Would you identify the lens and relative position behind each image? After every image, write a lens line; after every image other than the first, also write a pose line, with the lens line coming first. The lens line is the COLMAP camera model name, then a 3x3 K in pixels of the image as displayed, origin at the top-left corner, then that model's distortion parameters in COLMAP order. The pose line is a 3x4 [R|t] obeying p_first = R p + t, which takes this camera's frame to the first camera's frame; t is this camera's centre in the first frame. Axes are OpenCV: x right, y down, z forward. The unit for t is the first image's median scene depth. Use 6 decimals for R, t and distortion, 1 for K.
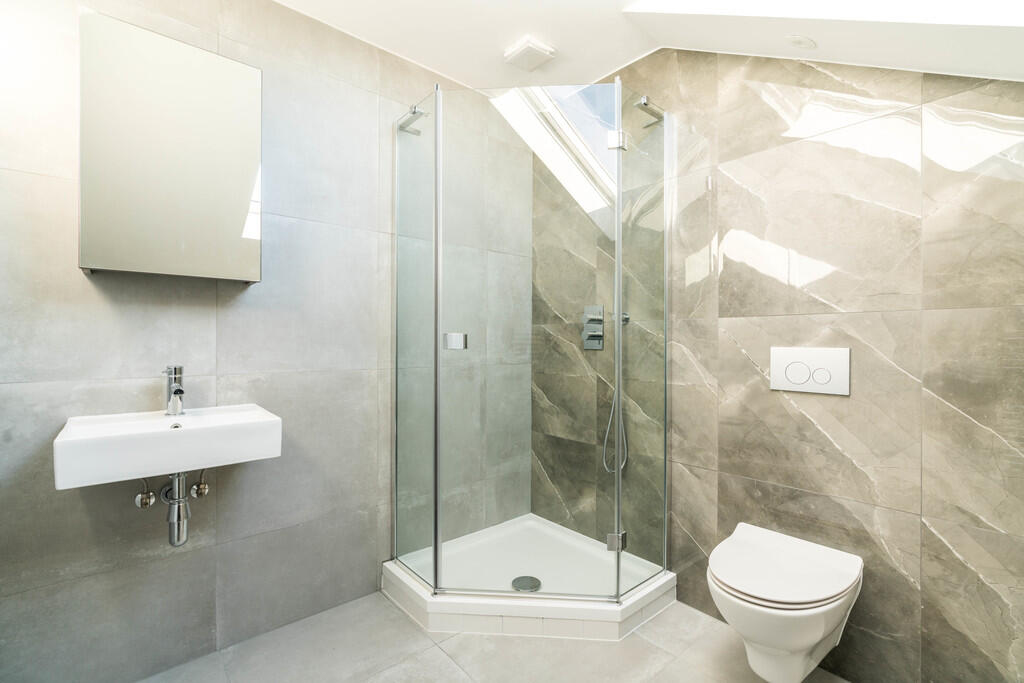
lens RADIAL K [[459.5, 0, 514.2], [0, 459.5, 343.8], [0, 0, 1]] dist [-0.003250, 0.000310]
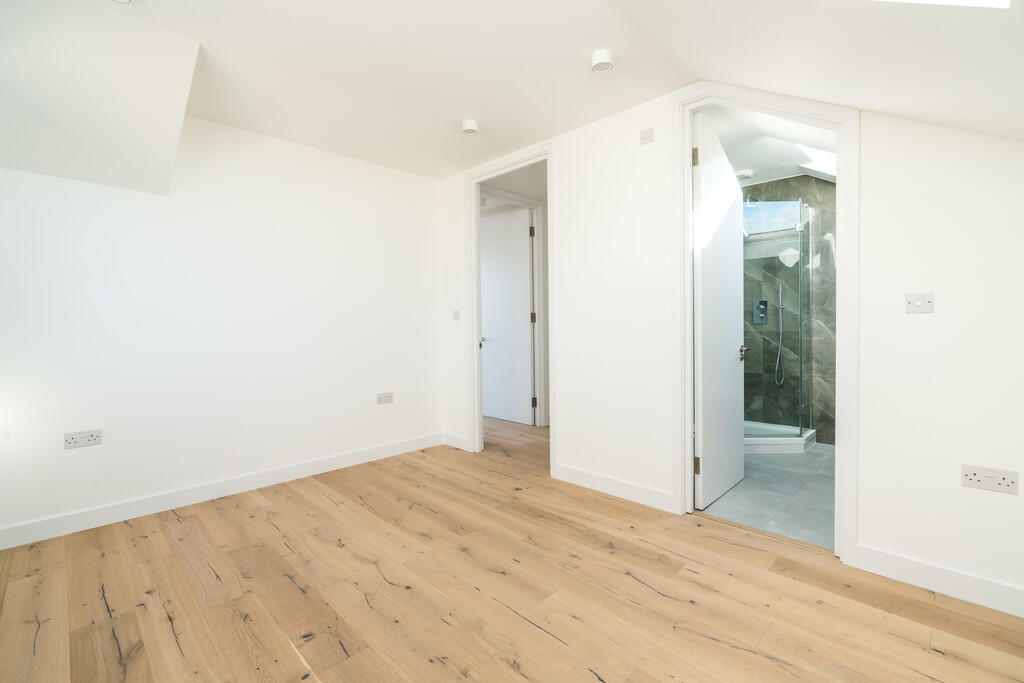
lens RADIAL K [[459.5, 0, 509.3], [0, 459.5, 334.8], [0, 0, 1]] dist [-0.003250, 0.000310]
pose [[0.997109, -0.016730, 0.074115, -1.183122], [0.015574, 0.999748, 0.016144, 0.013429], [-0.074366, -0.014943, 0.997119, -0.969160]]
